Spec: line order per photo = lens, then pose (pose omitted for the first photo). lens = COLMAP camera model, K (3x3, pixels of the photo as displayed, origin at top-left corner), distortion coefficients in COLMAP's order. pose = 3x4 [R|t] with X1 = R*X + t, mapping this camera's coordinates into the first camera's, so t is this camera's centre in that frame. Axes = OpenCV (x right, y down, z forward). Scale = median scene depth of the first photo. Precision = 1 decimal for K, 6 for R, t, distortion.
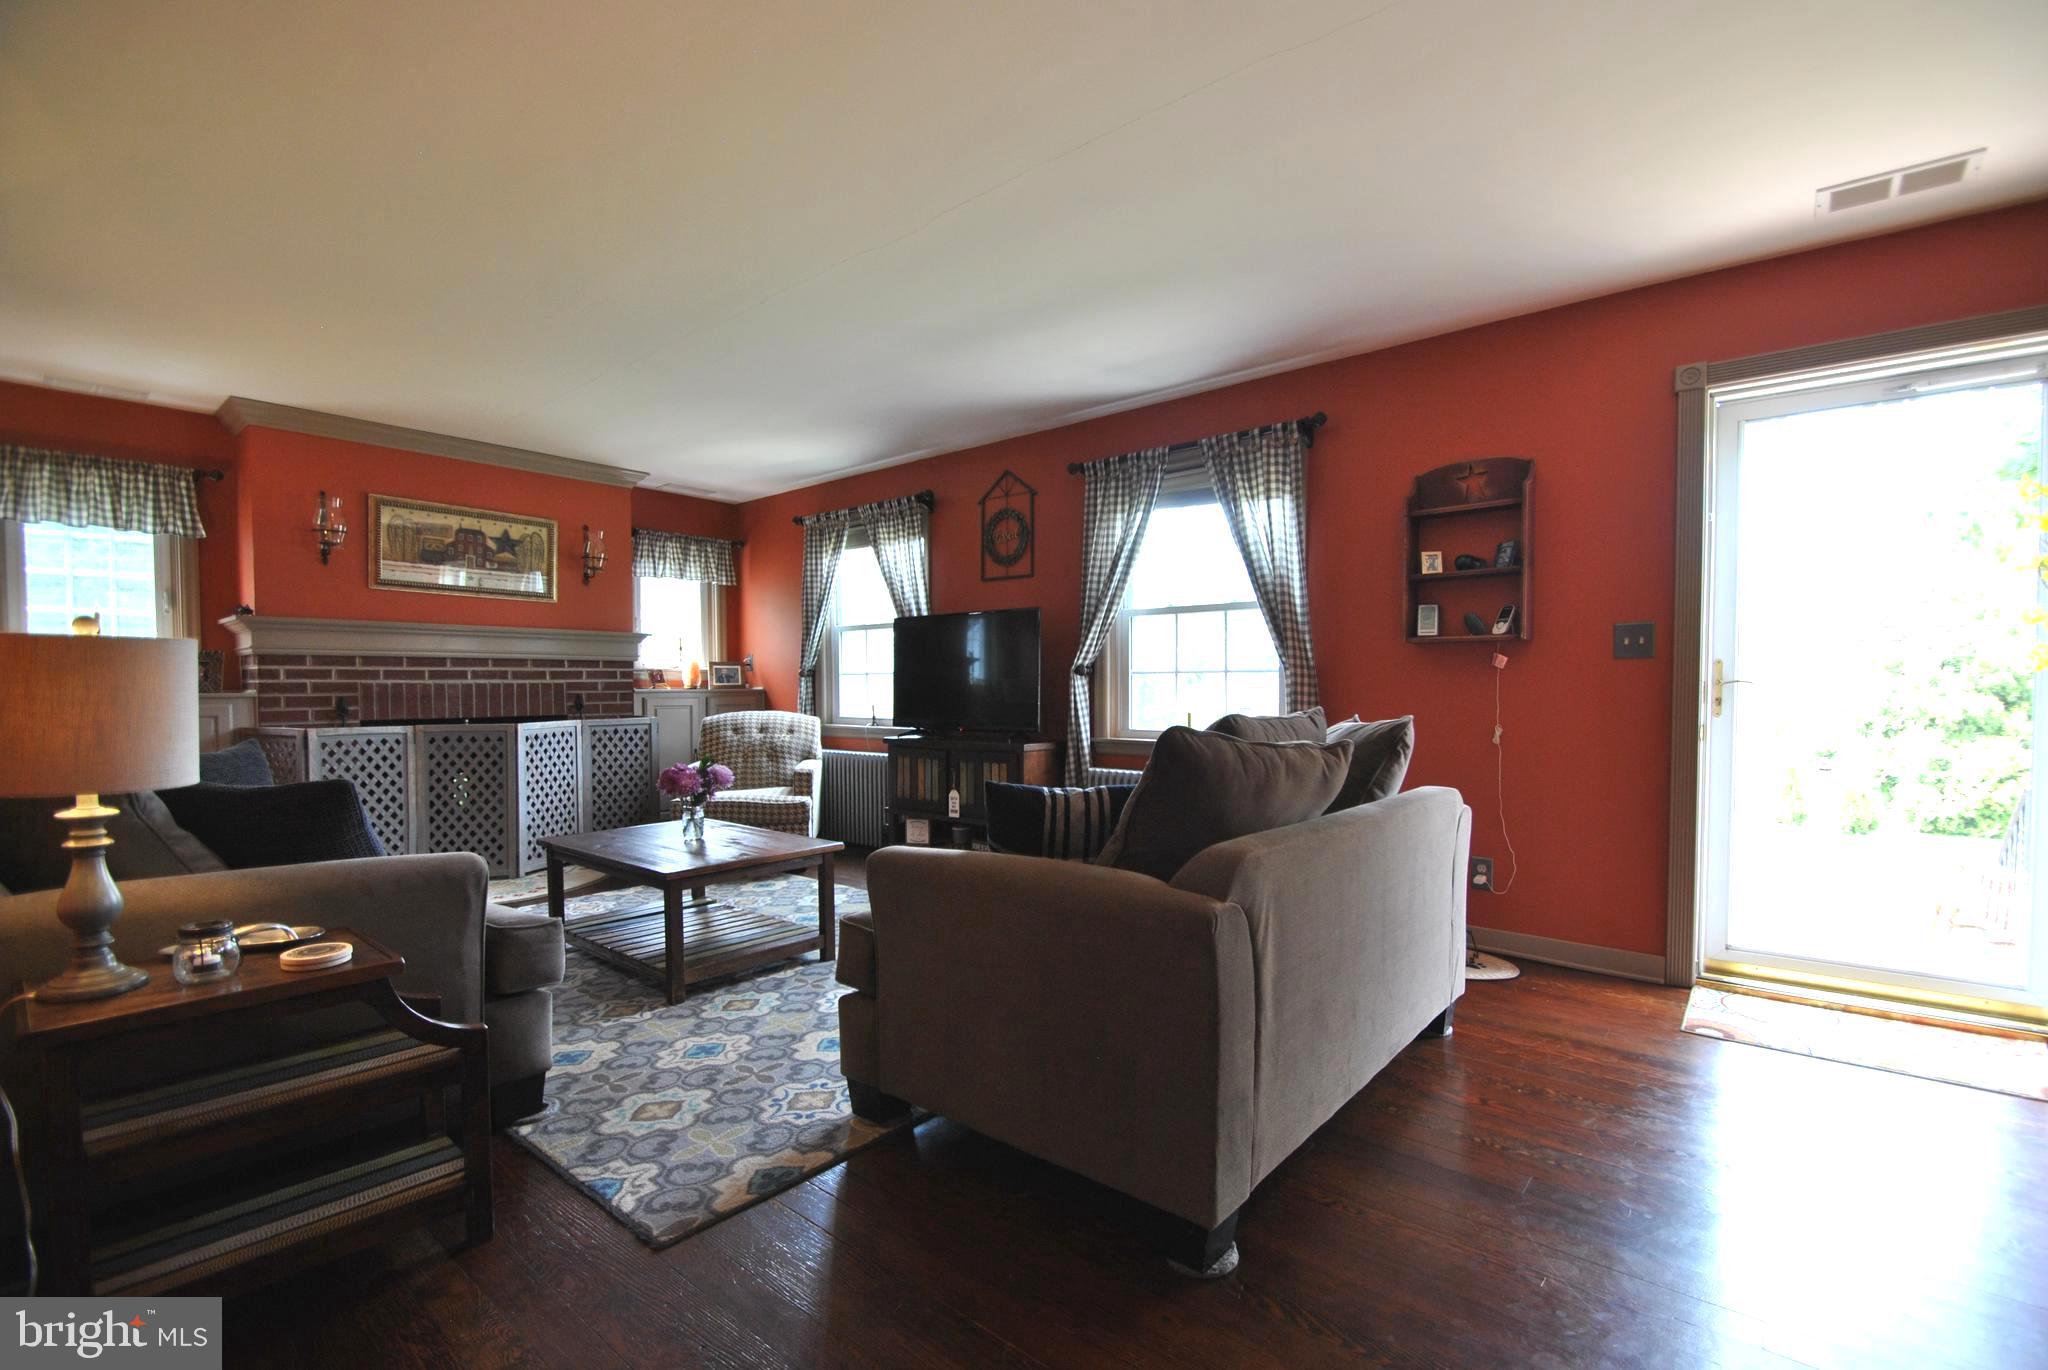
lens RADIAL K [[906.9, 0, 1046.1], [0, 906.9, 712.0], [0, 0, 1]] dist [0.012902, -0.012416]
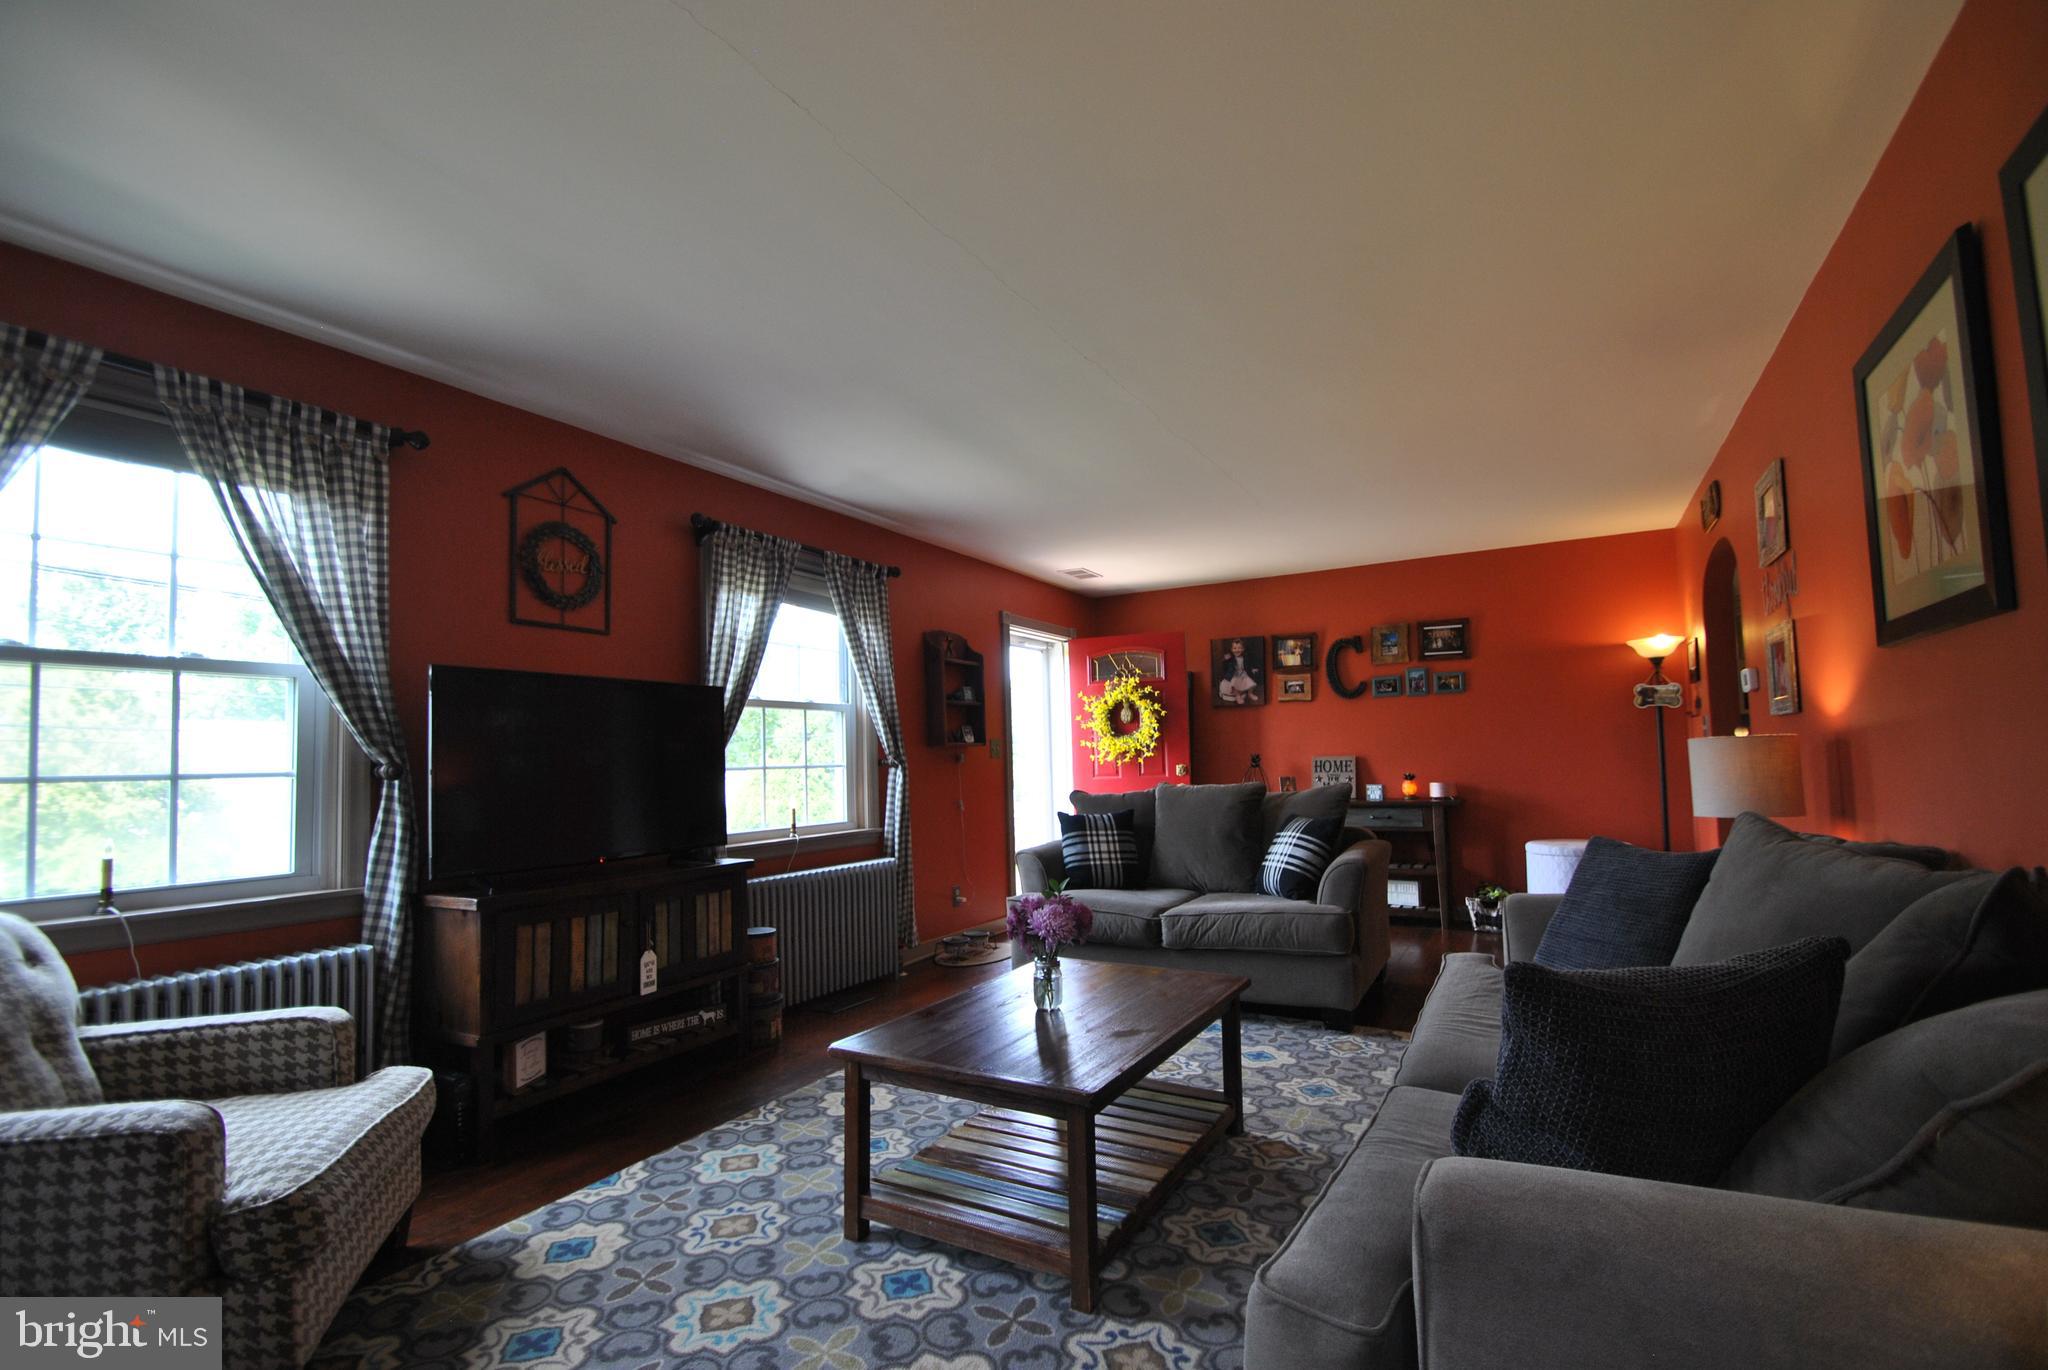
lens RADIAL K [[906.9, 0, 1030.4], [0, 906.9, 723.1], [0, 0, 1]] dist [0.012902, -0.012416]
pose [[-0.180173, 0.050125, 0.982357, -0.894721], [0.055574, 0.997624, -0.040711, -0.039362], [-0.982064, 0.047258, -0.182531, 0.945675]]
